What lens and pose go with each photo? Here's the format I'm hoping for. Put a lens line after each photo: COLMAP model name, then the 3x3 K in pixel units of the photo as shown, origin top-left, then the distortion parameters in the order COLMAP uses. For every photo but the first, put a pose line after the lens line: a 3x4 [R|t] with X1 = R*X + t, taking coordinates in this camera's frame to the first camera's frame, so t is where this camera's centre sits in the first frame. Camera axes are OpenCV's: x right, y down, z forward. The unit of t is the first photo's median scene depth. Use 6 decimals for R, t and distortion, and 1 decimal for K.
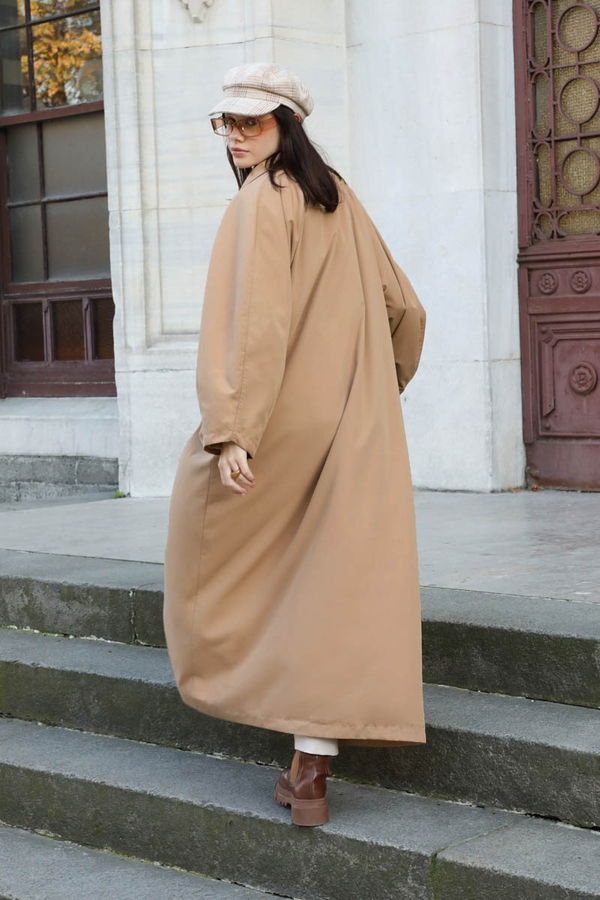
lens RADIAL K [[1734.6, 0, 316.8], [0, 1734.6, 357.8], [0, 0, 1]] dist [0.169905, 0.092030]
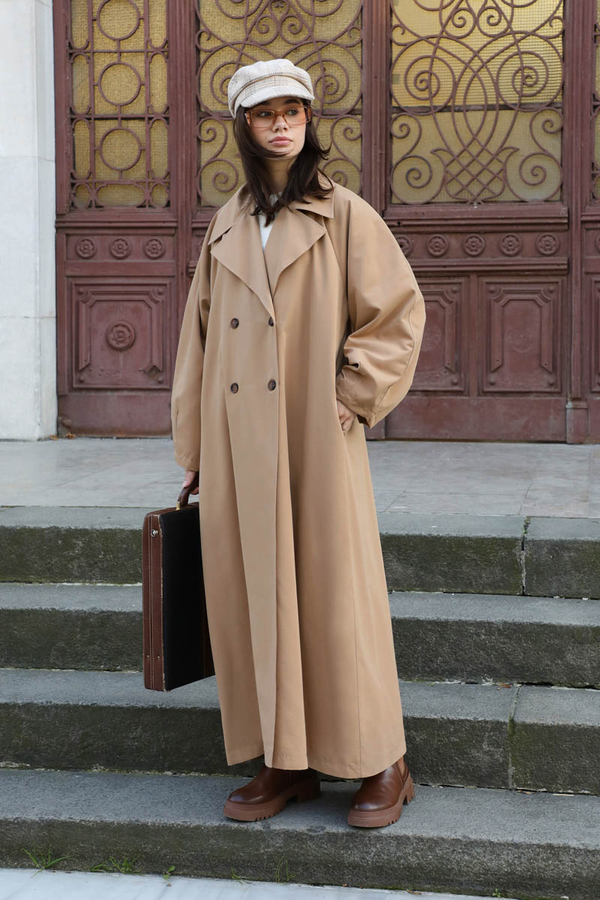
lens RADIAL K [[1567.5, 0, 317.9], [0, 1567.5, 361.7], [0, 0, 1]] dist [0.170739, 0.025651]
pose [[0.842884, 0.014137, 0.537909, -0.280845], [-0.020589, 0.999770, 0.005985, 0.019712], [-0.537701, -0.016120, 0.842981, 0.089128]]
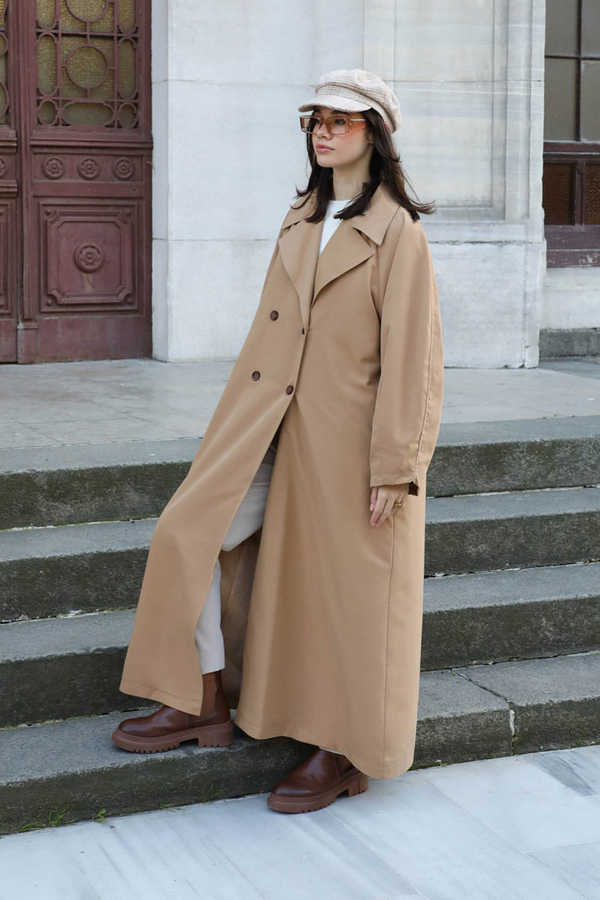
lens RADIAL K [[1587.9, 0, 302.8], [0, 1587.9, 303.1], [0, 0, 1]] dist [0.128923, 0.000533]
pose [[0.402001, -0.017910, 0.915464, -0.469211], [-0.008330, 0.999696, 0.023216, 0.010108], [-0.915601, -0.016959, 0.401730, 0.257634]]
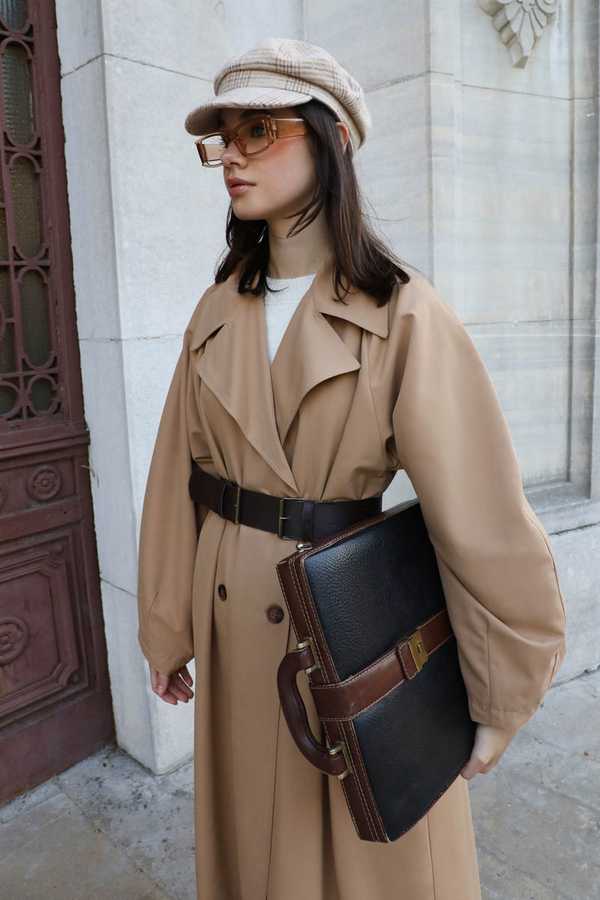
lens RADIAL K [[673.4, 0, 304.3], [0, 673.4, 409.9], [0, 0, 1]] dist [-0.057708, 0.000518]
pose [[0.008695, -0.116095, 0.993200, 0.159971], [0.050025, 0.992044, 0.115522, -0.103768], [-0.998710, 0.048680, 0.014433, 0.664136]]
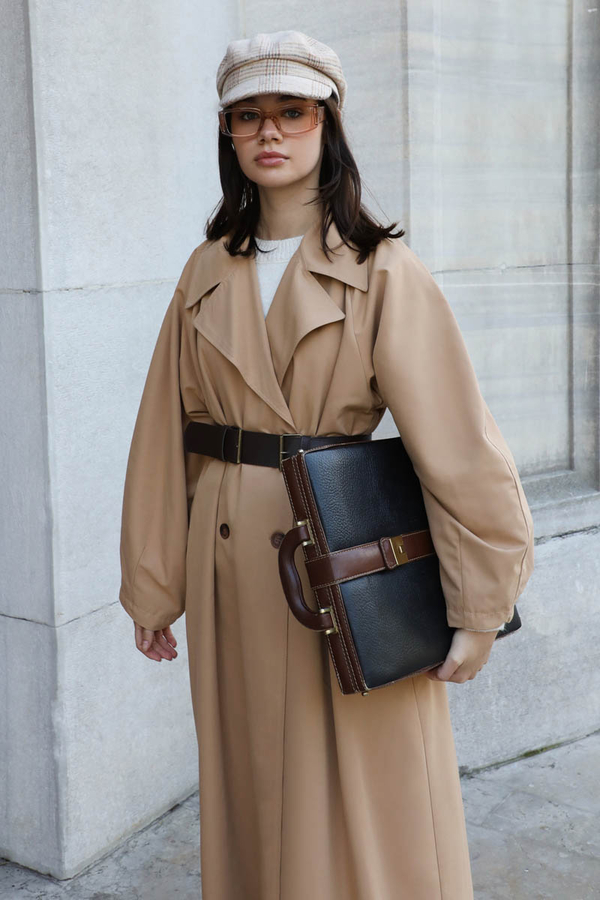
lens RADIAL K [[1224.8, 0, 295.7], [0, 1224.8, 330.0], [0, 0, 1]] dist [0.098342, 0.007852]
pose [[-0.166916, -0.058625, 0.984227, 0.040881], [0.042289, 0.996886, 0.066551, -0.113609], [-0.985064, 0.052731, -0.163917, 0.718442]]
